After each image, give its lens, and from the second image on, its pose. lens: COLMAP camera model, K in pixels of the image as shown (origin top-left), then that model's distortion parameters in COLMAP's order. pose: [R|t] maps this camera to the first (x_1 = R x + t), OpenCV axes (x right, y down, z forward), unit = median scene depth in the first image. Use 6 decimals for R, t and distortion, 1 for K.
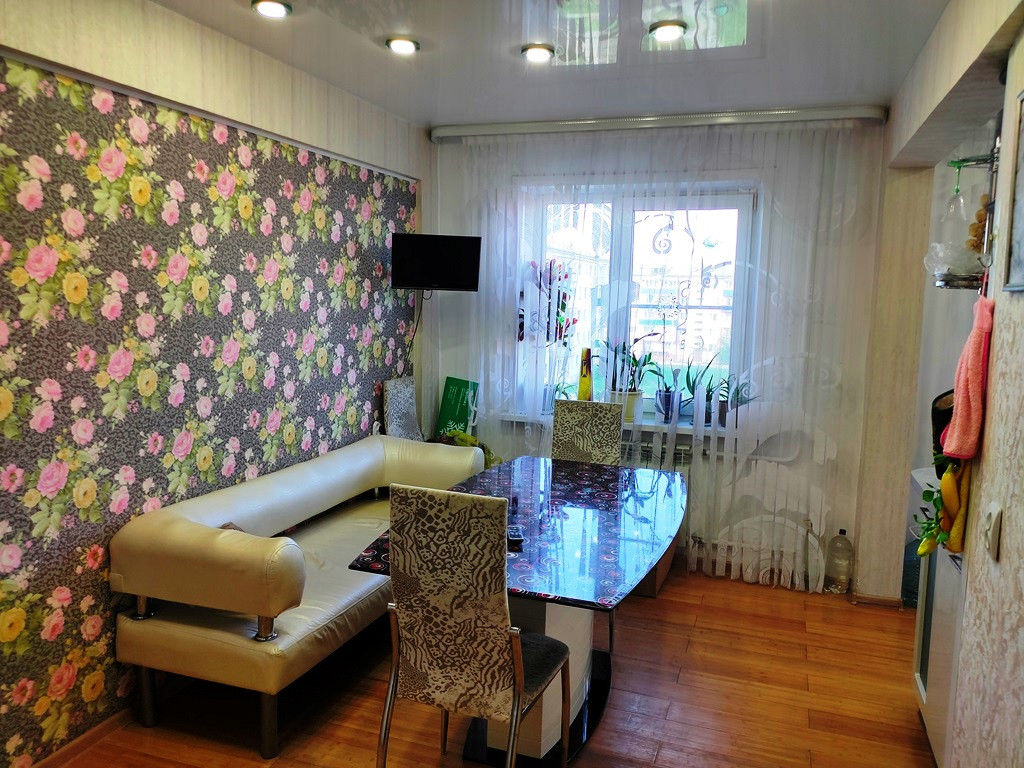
lens RADIAL K [[786.4, 0, 505.8], [0, 786.4, 386.0], [0, 0, 1]] dist [0.057675, -0.050410]
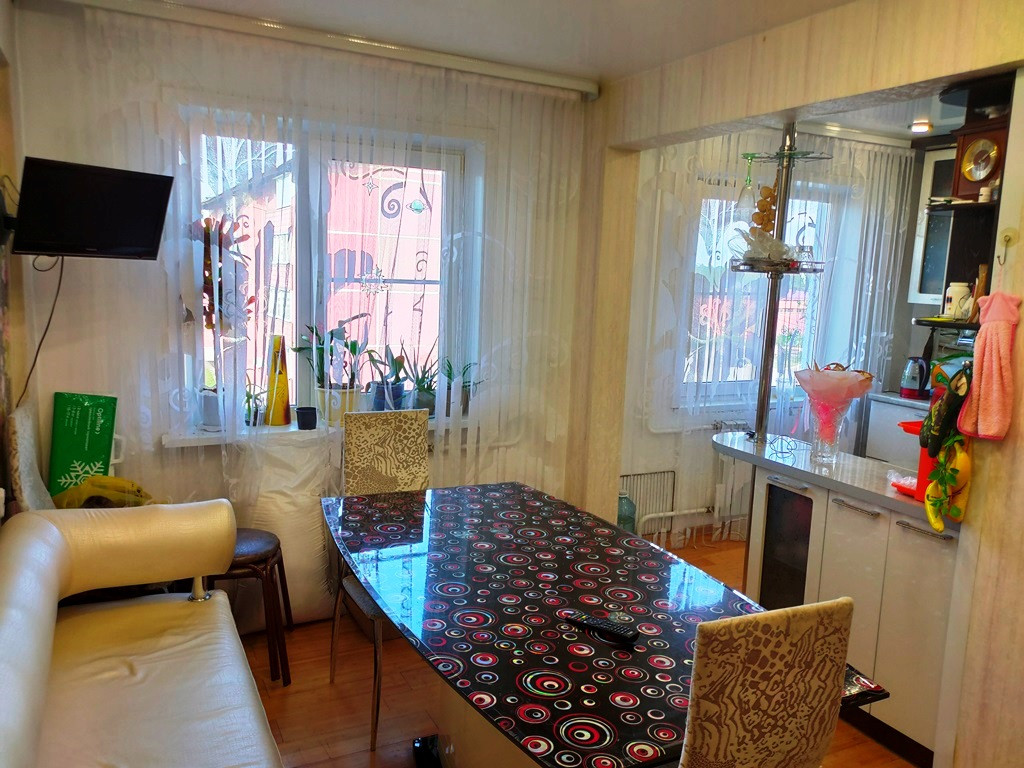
lens RADIAL K [[786.4, 0, 512.8], [0, 786.4, 379.1], [0, 0, 1]] dist [0.057675, -0.050410]
pose [[0.690510, -0.097467, 0.716726, -0.443971], [0.061249, 0.995200, 0.076328, -0.077395], [-0.720725, -0.008807, 0.693165, 0.471375]]
